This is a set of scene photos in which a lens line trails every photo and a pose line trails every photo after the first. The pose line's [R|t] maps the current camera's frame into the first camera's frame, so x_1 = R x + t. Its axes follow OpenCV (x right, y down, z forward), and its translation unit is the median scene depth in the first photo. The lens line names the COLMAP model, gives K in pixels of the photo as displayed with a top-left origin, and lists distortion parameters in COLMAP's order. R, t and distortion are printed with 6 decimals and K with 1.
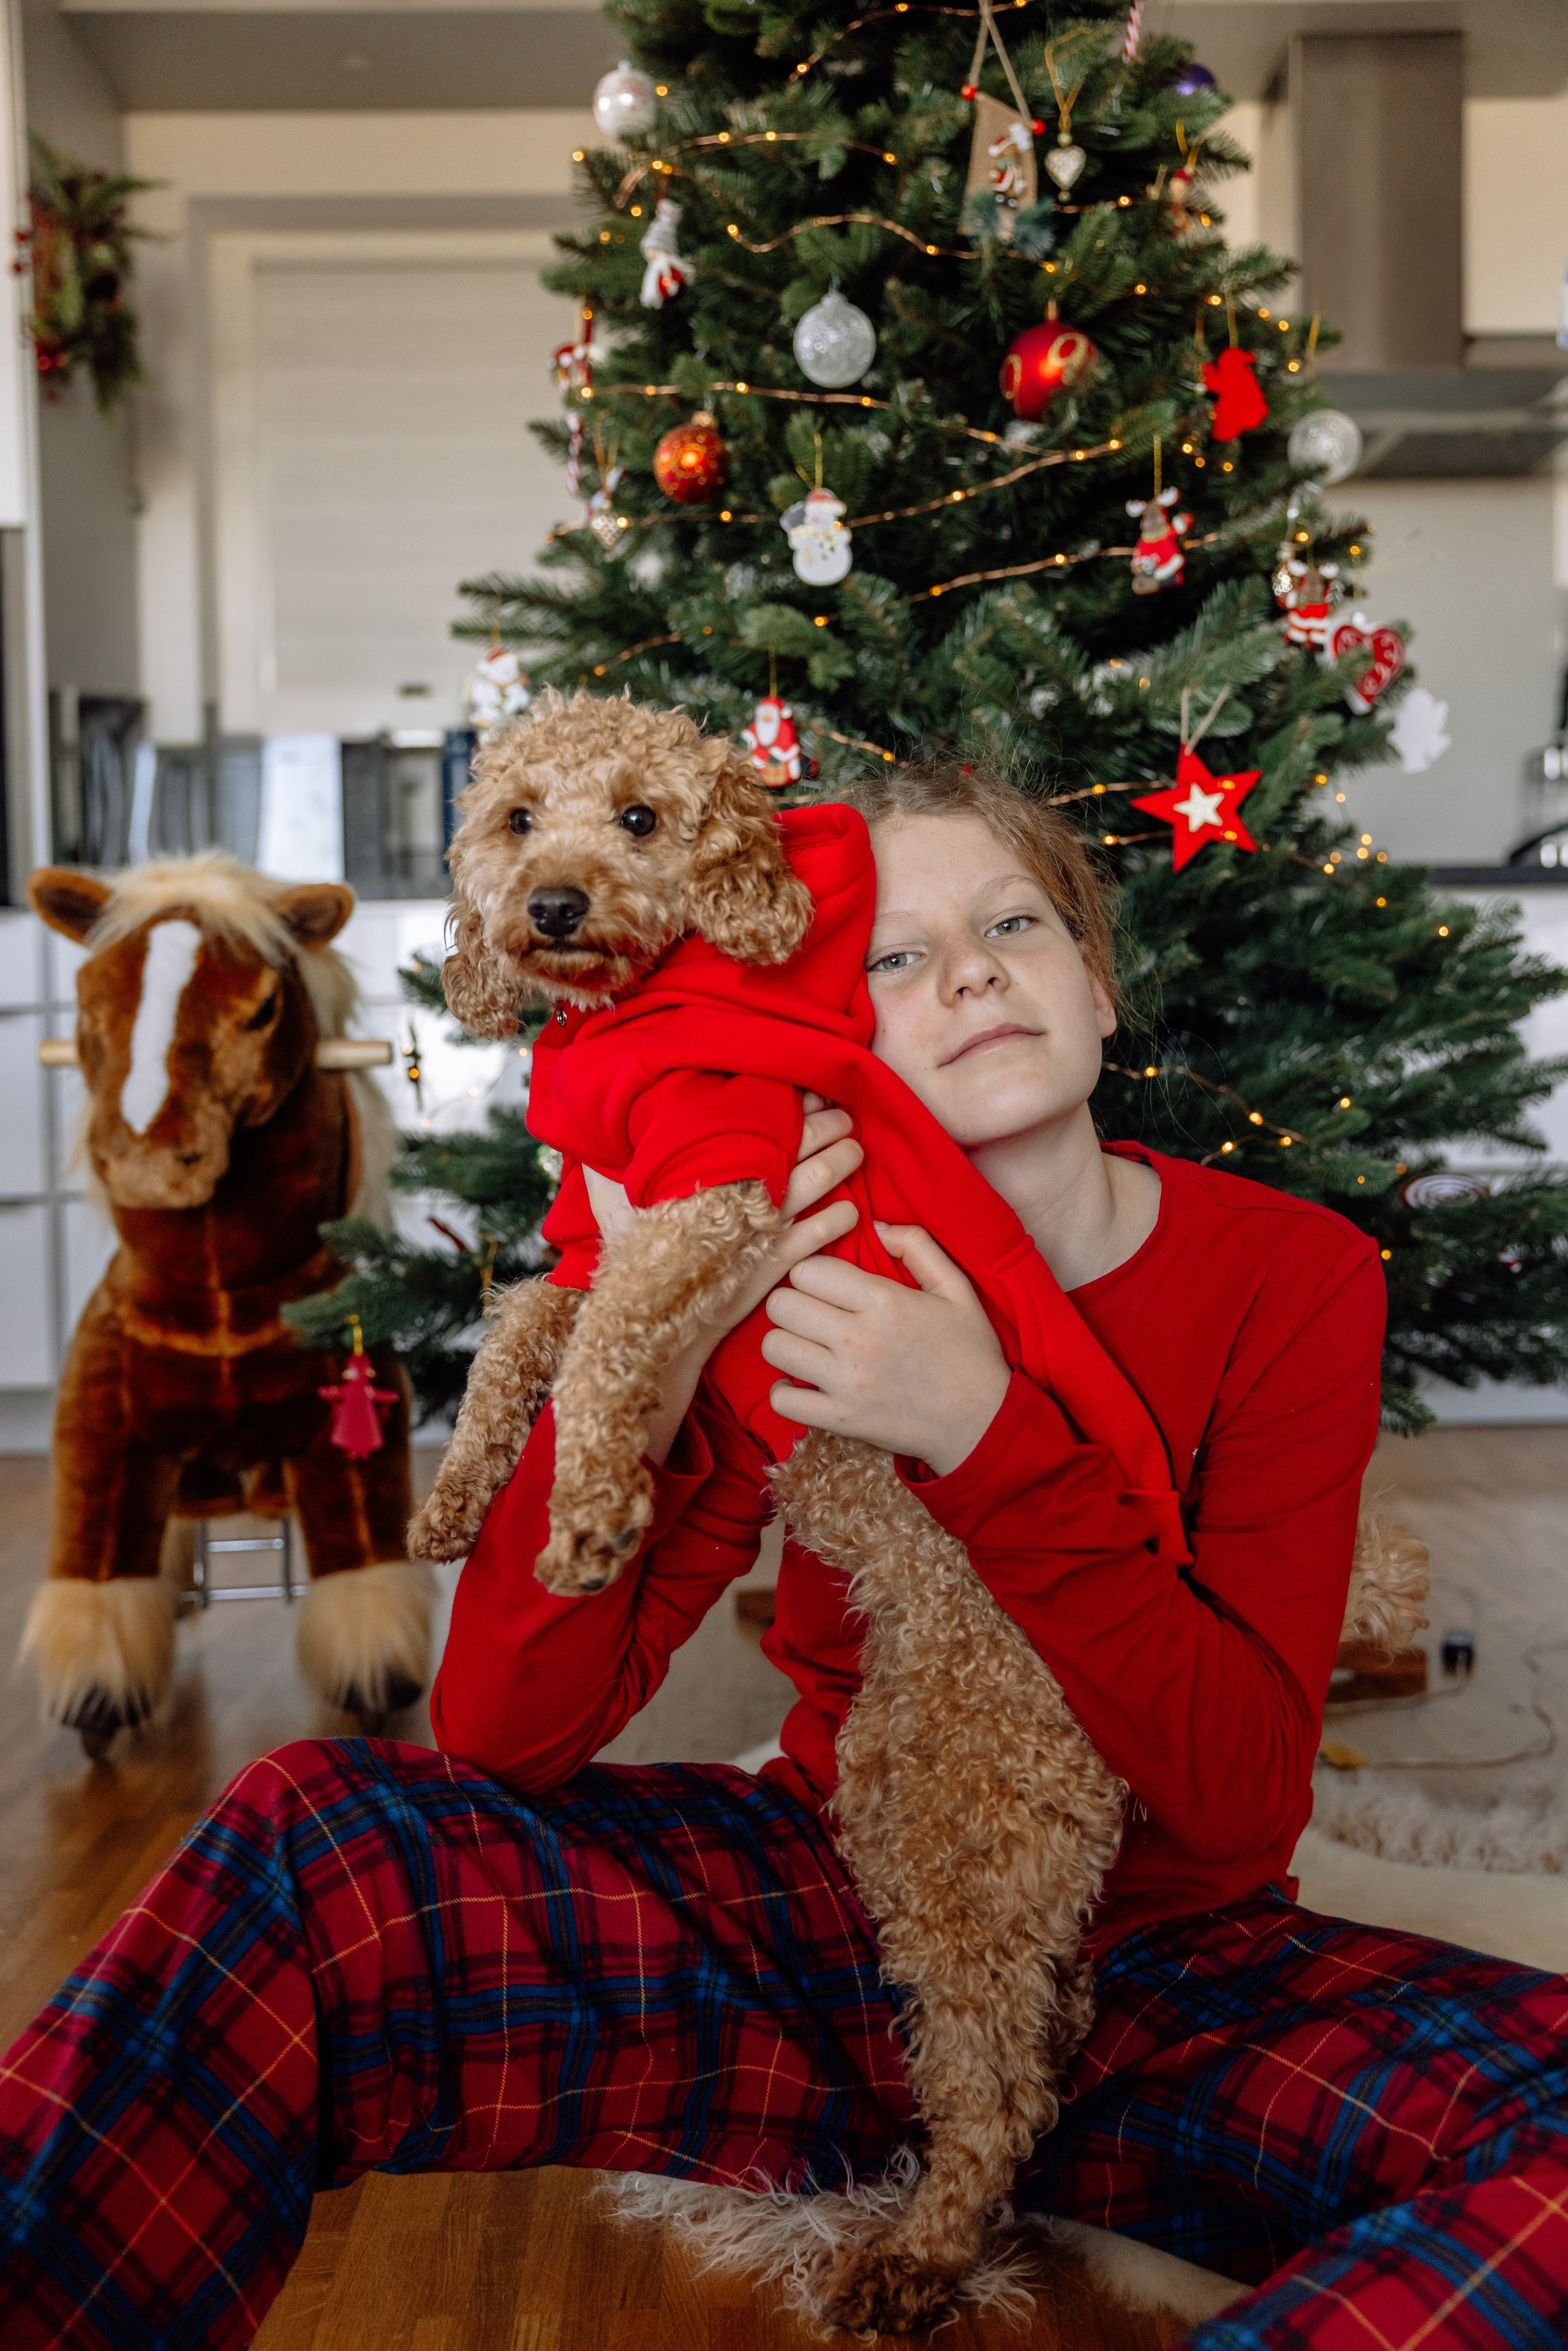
lens RADIAL K [[2212.5, 0, 797.7], [0, 2212.5, 1176.9], [0, 0, 1]] dist [0.005466, 0.000000]
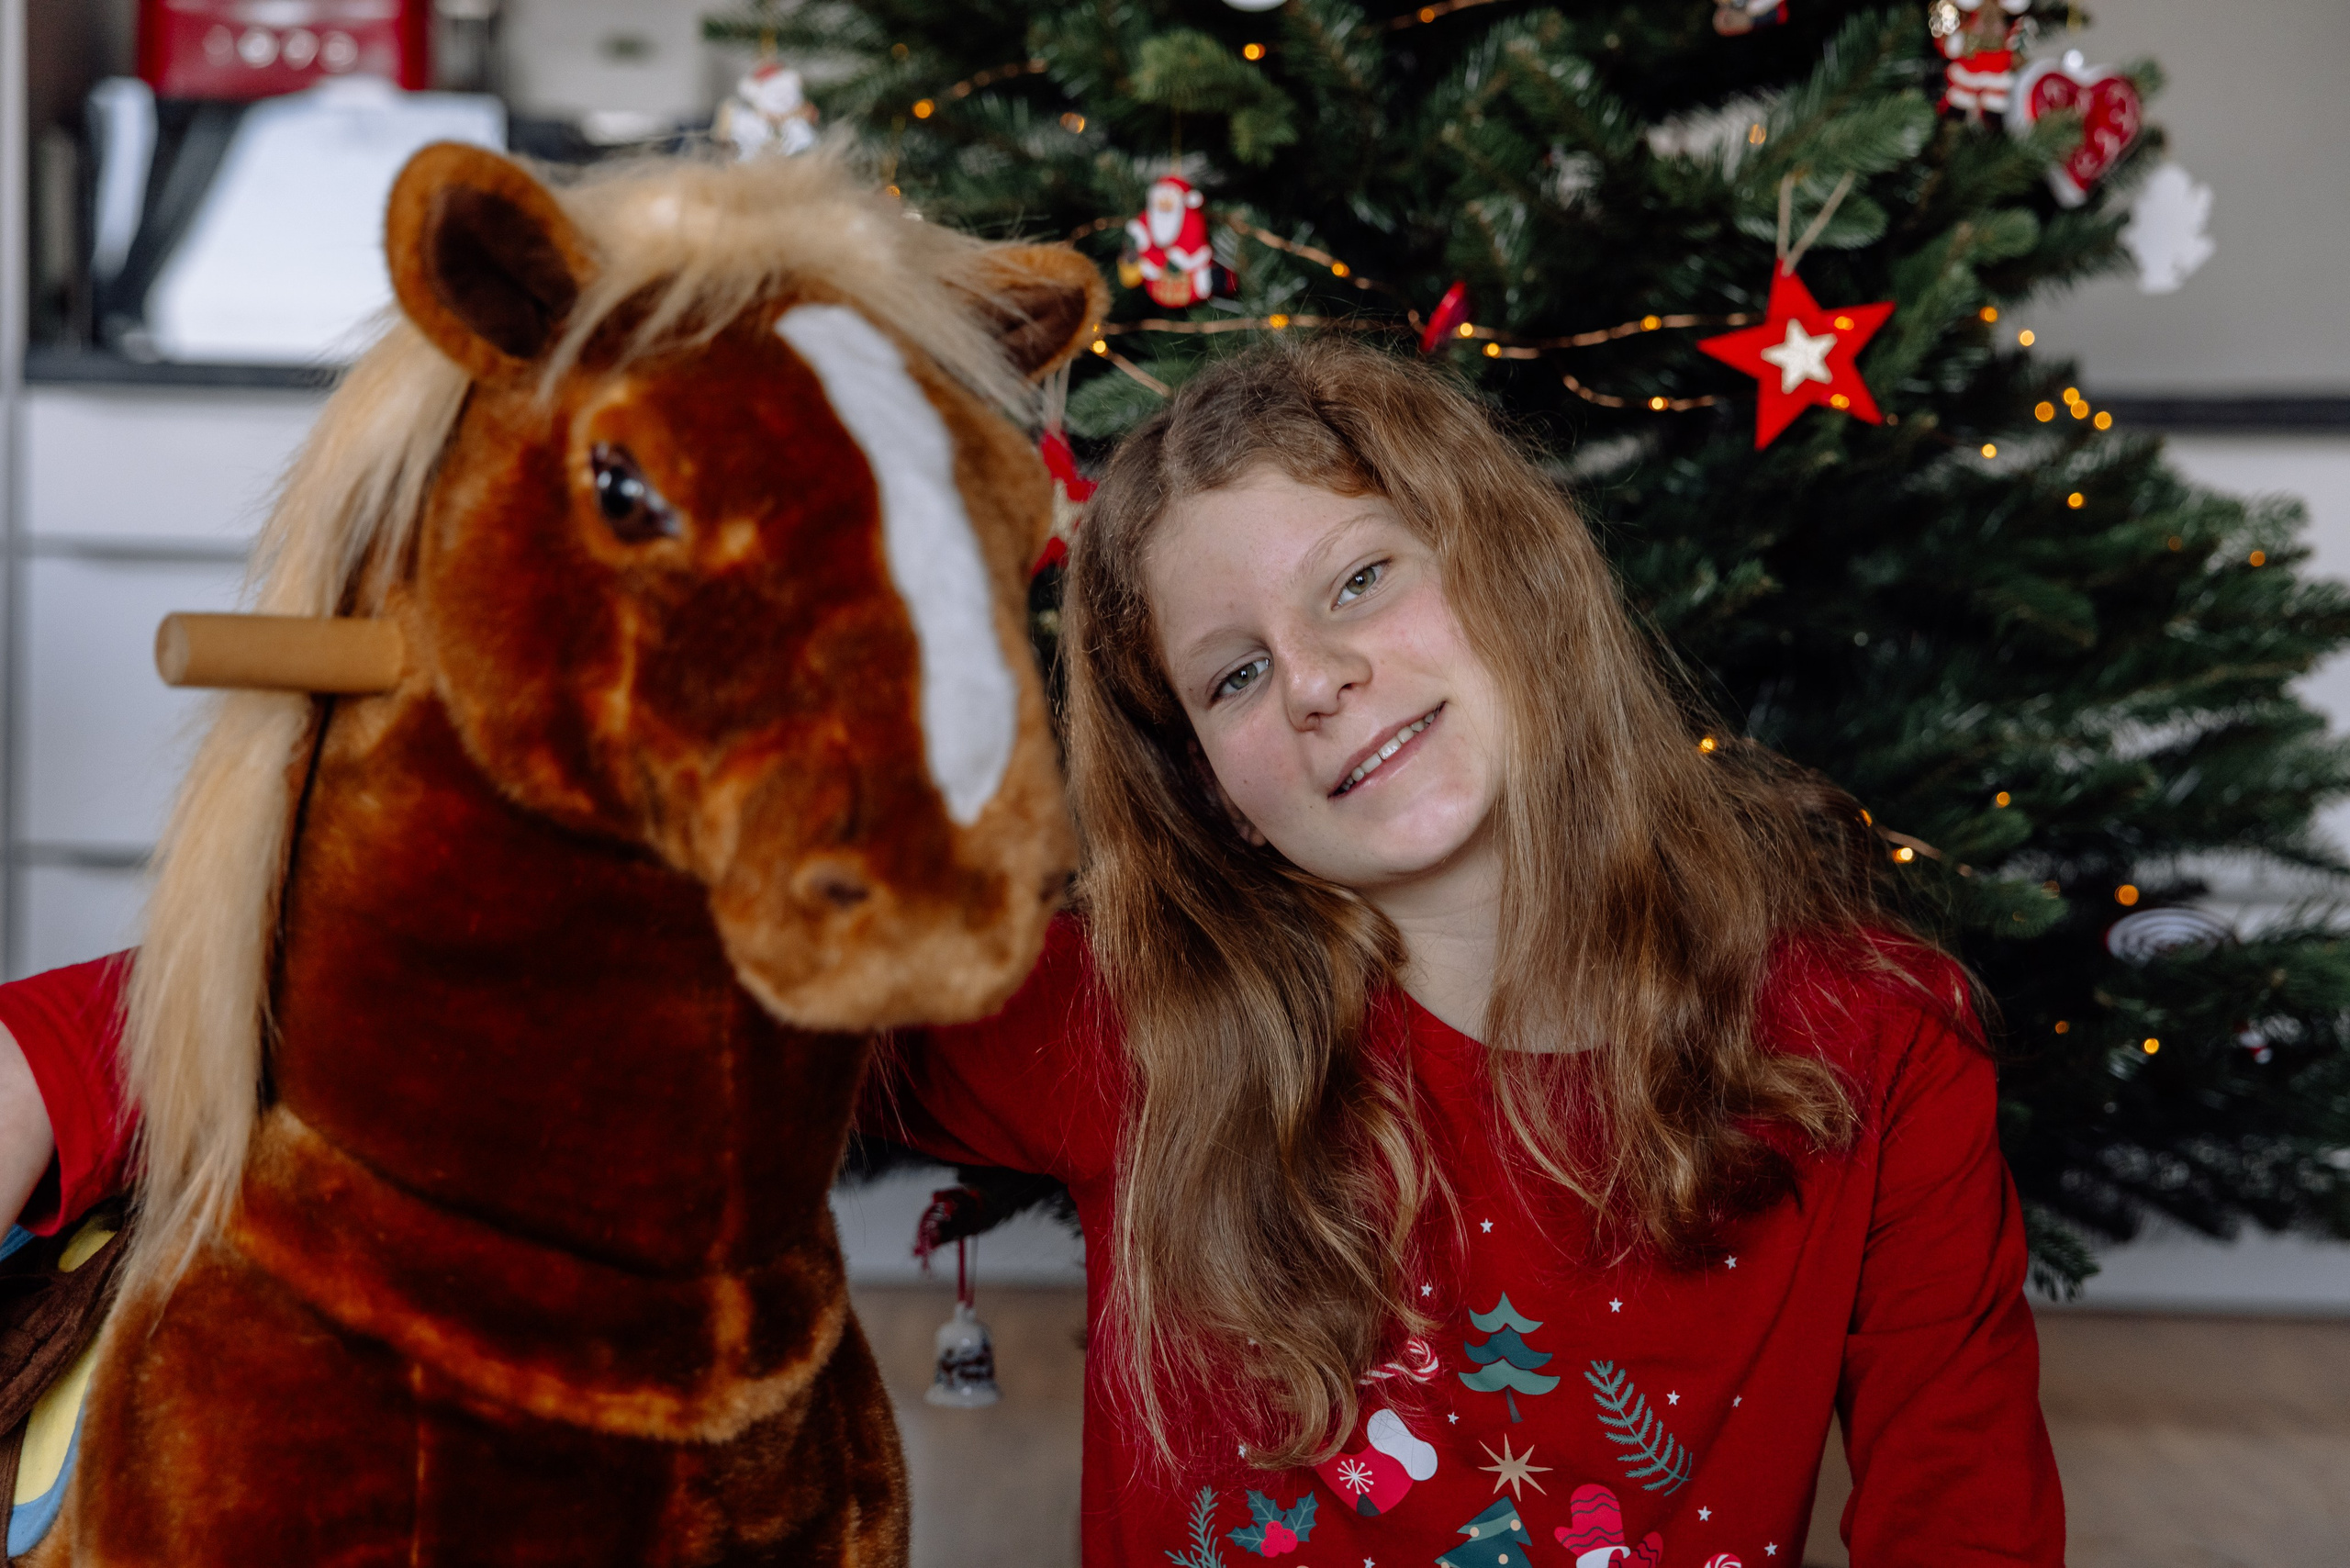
lens RADIAL K [[3851.5, 0, 1170.2], [0, 3851.5, 779.0], [0, 0, 1]] dist [0.236479, 0.000000]
pose [[0.999185, 0.036326, -0.017608, 0.013948], [-0.036638, 0.999171, -0.017730, -0.008652], [0.016949, 0.018360, 0.999688, -0.178039]]
